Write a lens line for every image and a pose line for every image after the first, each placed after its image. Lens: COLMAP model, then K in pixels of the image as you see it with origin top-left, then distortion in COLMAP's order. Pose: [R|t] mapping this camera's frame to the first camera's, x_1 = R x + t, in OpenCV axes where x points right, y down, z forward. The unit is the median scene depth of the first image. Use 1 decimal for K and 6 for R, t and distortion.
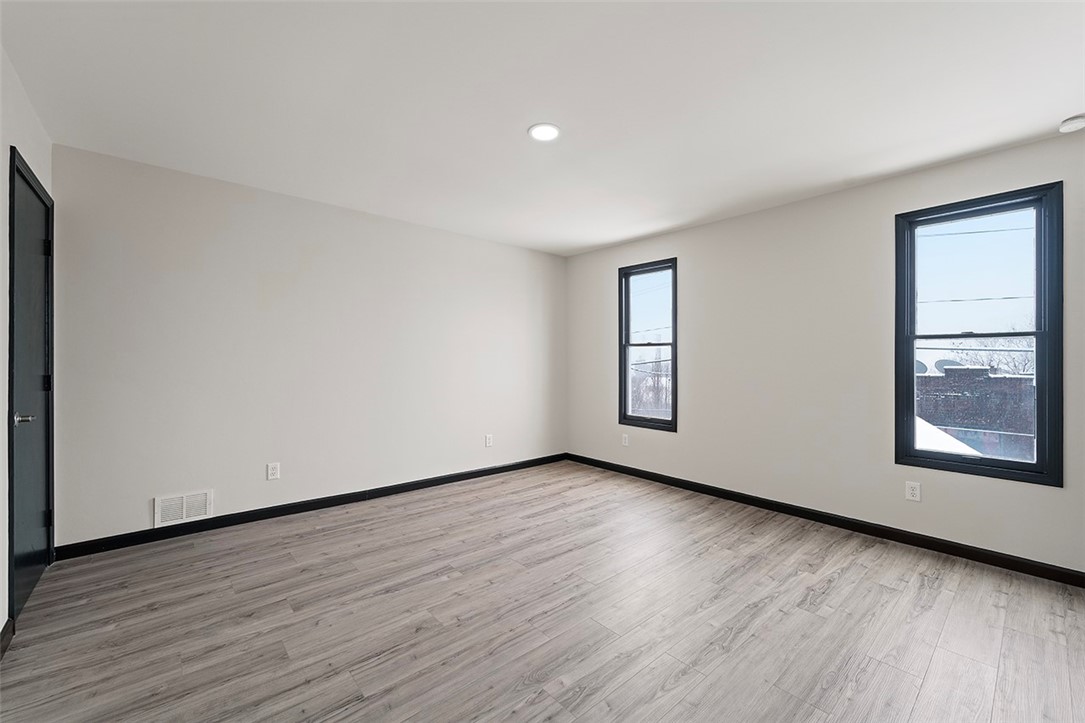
lens RADIAL K [[437.7, 0, 536.2], [0, 437.7, 362.1], [0, 0, 1]] dist [-0.002168, -0.001902]
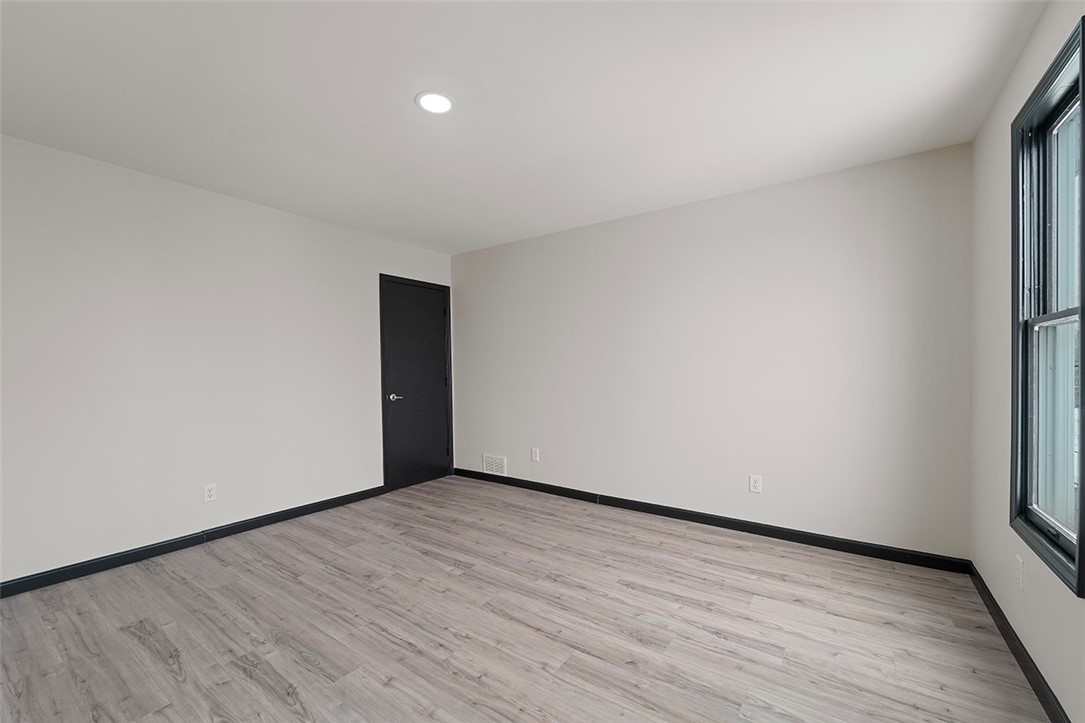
lens RADIAL K [[437.7, 0, 537.5], [0, 437.7, 366.8], [0, 0, 1]] dist [-0.002168, -0.001902]
pose [[0.240245, -0.009549, -0.970665, 0.701357], [0.002041, 0.999954, -0.009332, 0.002608], [0.970710, 0.000260, 0.240254, 0.739556]]
